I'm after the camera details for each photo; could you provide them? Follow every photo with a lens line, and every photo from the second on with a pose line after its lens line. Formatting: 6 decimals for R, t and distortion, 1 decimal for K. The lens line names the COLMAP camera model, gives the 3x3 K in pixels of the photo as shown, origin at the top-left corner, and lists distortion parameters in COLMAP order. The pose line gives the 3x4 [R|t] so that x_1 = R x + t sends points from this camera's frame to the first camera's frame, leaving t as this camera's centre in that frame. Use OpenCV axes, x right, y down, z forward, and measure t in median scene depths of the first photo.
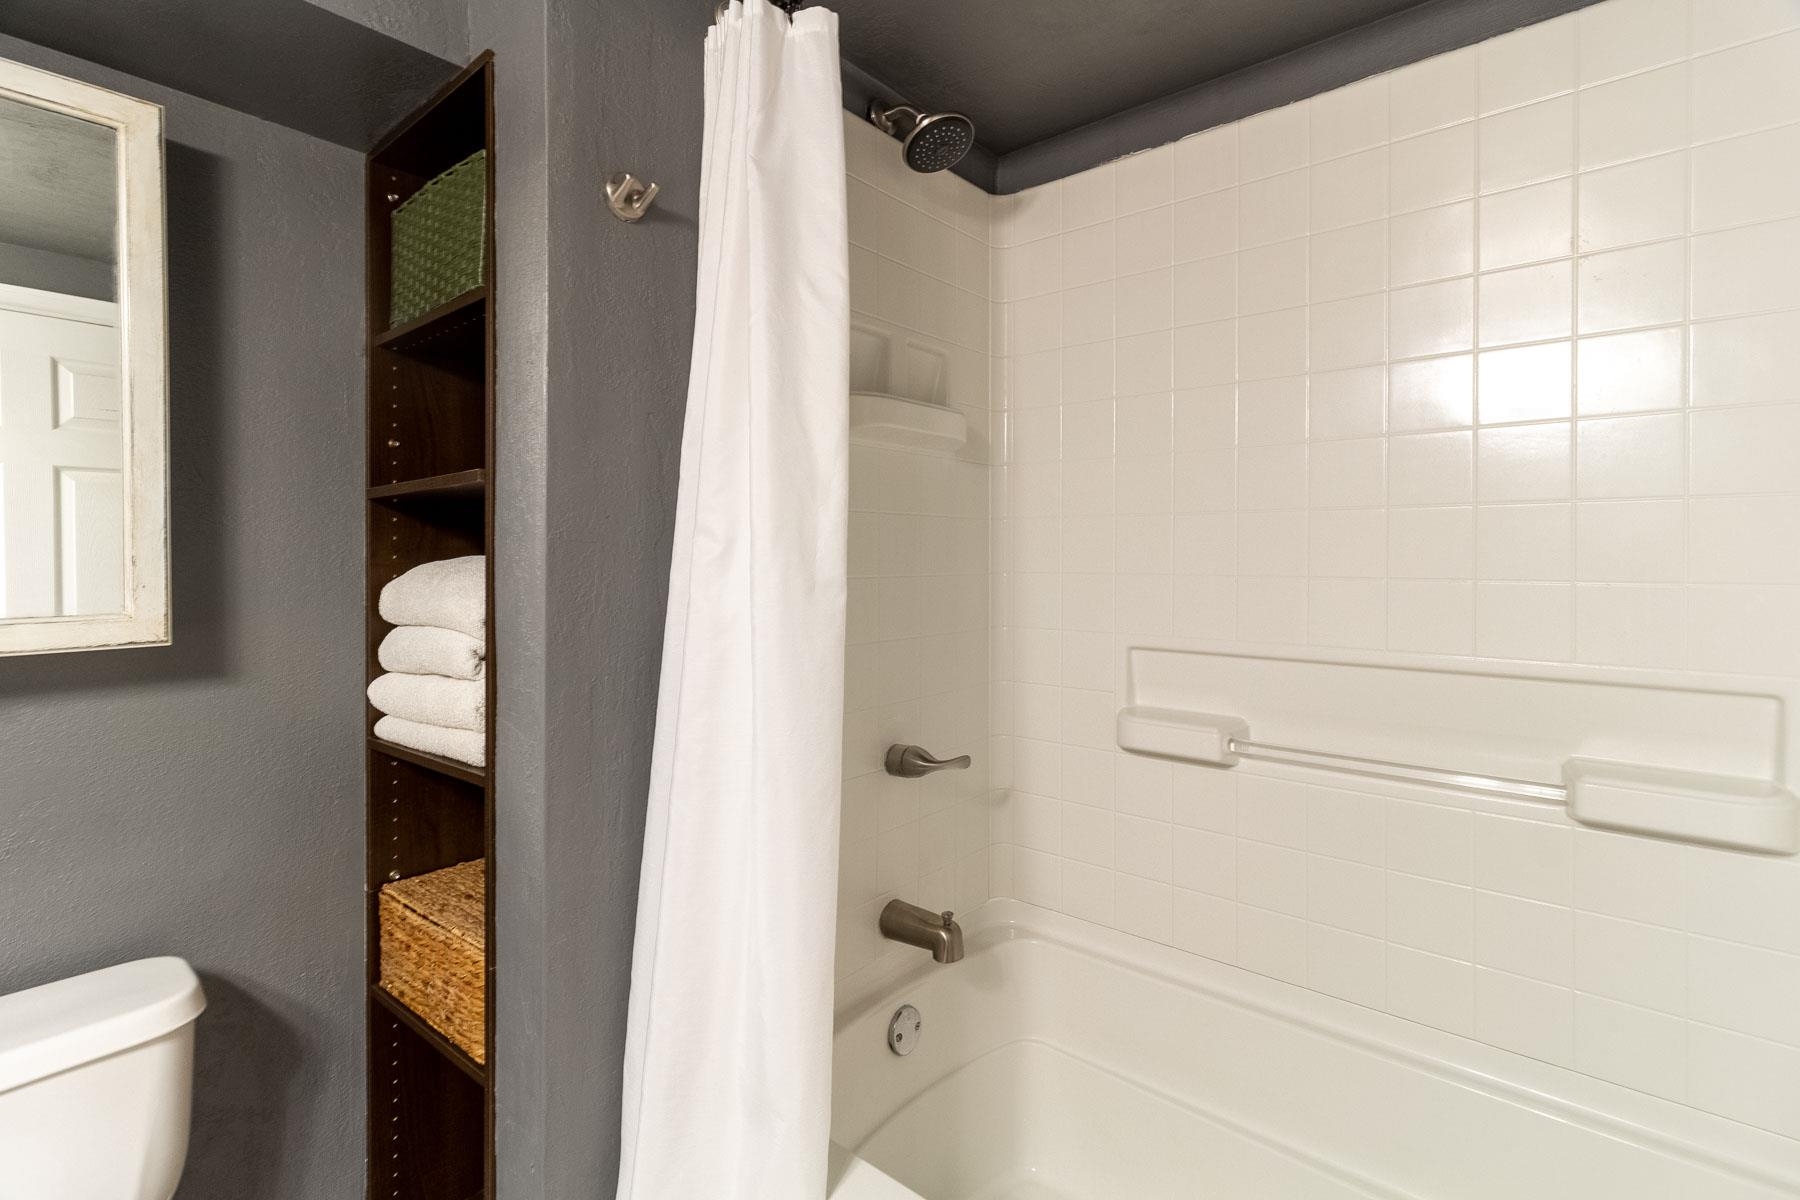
lens RADIAL K [[857.2, 0, 876.4], [0, 857.2, 560.1], [0, 0, 1]] dist [0.003929, 0.000243]
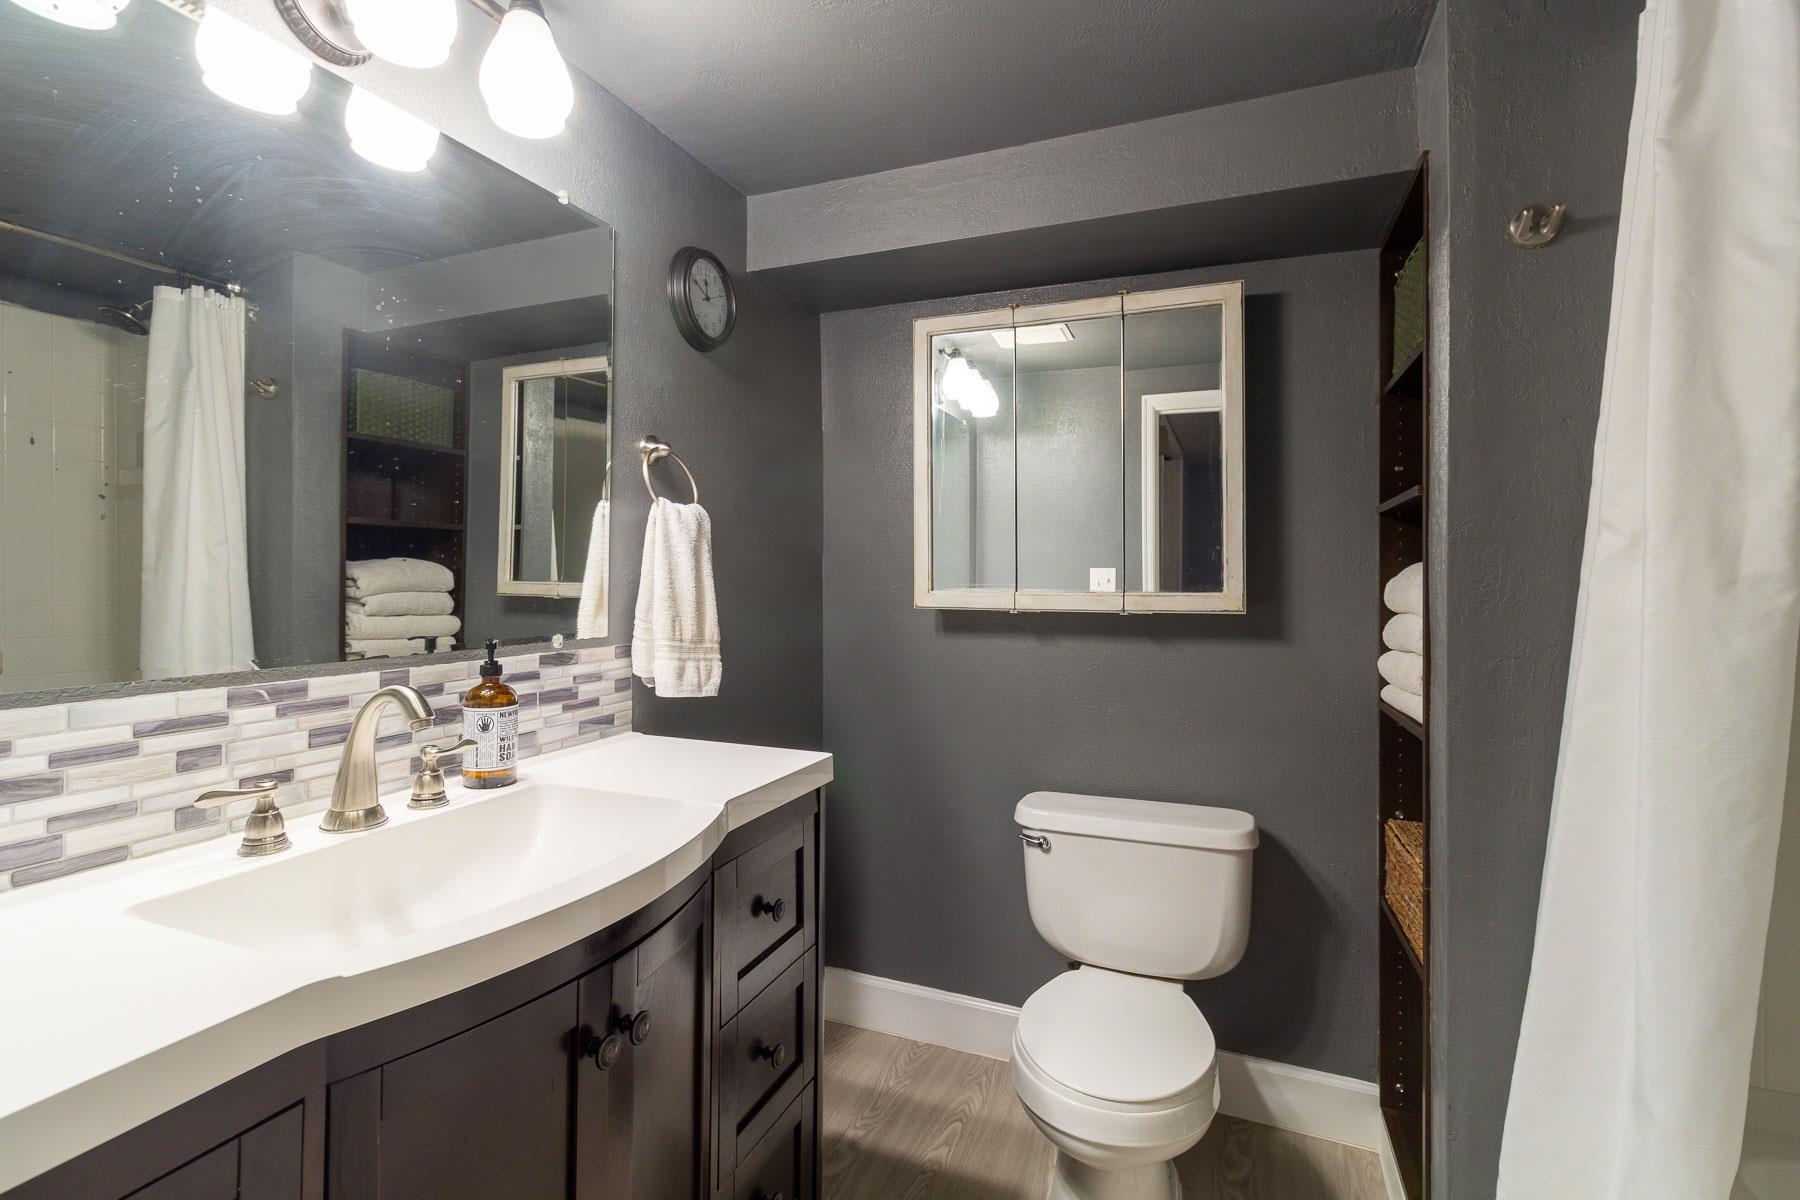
lens RADIAL K [[857.2, 0, 876.4], [0, 857.2, 560.1], [0, 0, 1]] dist [0.003929, 0.000243]
pose [[0.302648, -0.011352, -0.953035, 0.485582], [-0.011757, 0.999809, -0.015642, 0.031683], [0.953030, 0.015939, 0.302457, -0.128404]]
